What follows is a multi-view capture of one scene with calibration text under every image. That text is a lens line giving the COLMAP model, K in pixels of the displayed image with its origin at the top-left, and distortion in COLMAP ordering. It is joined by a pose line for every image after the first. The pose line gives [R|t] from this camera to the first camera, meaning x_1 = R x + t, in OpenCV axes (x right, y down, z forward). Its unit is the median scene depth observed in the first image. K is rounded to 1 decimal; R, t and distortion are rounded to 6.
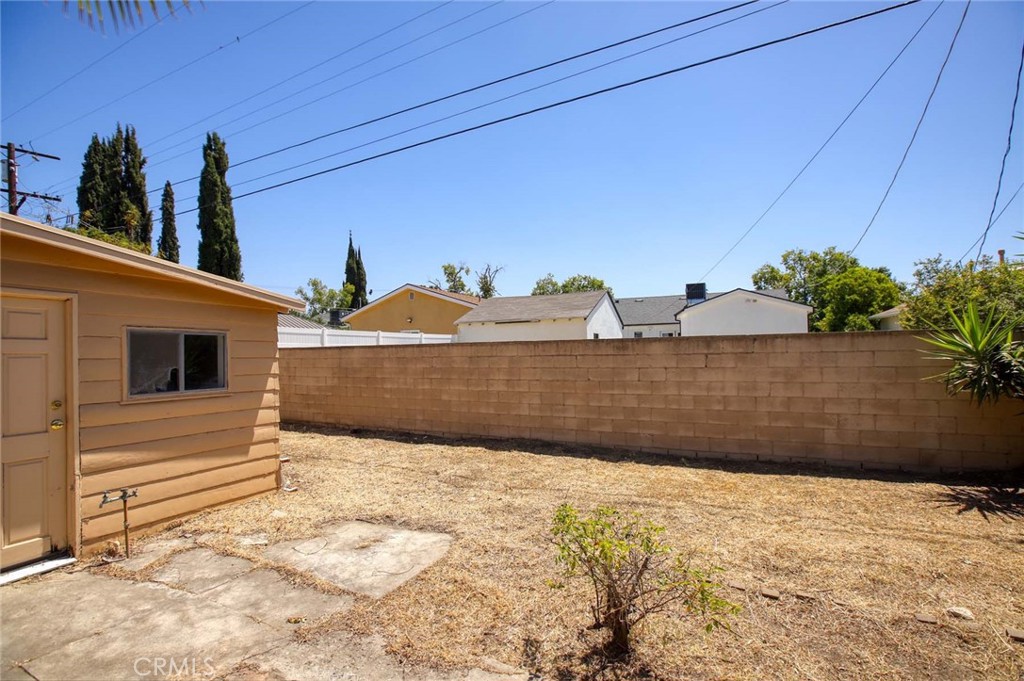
lens RADIAL K [[471.8, 0, 504.1], [0, 471.8, 338.1], [0, 0, 1]] dist [-0.044142, 0.012638]
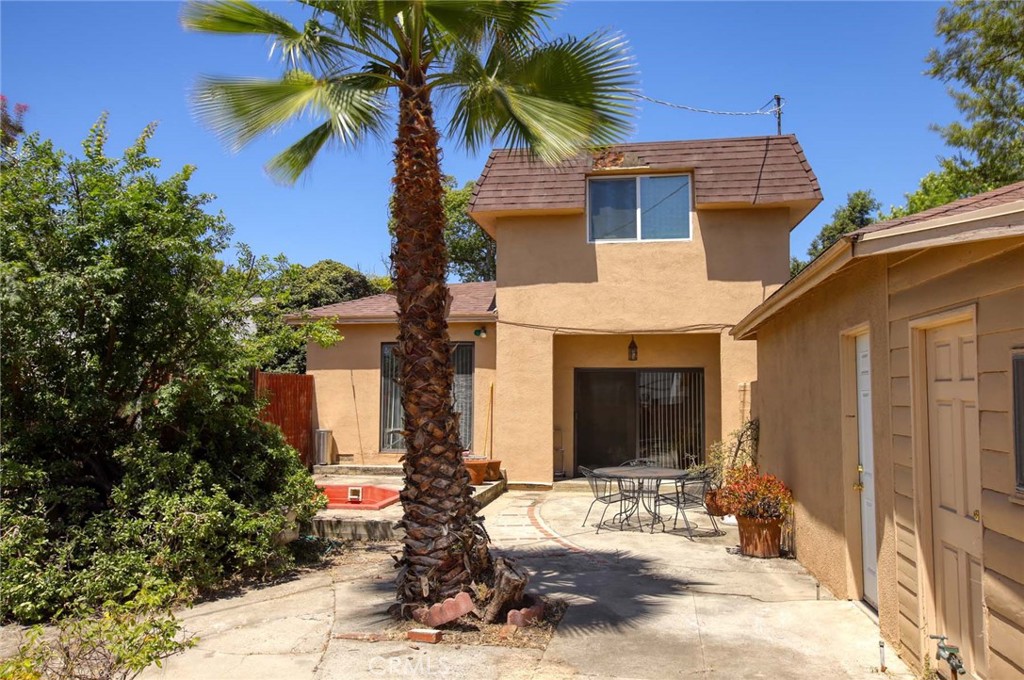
lens RADIAL K [[776.1, 0, 521.8], [0, 776.1, 339.0], [0, 0, 1]] dist [-0.005832, 0.000796]
pose [[-0.954592, -0.012234, -0.297664, -0.015936], [0.018969, 0.994633, -0.101713, 0.017668], [0.297311, -0.102741, -0.949237, 0.758391]]
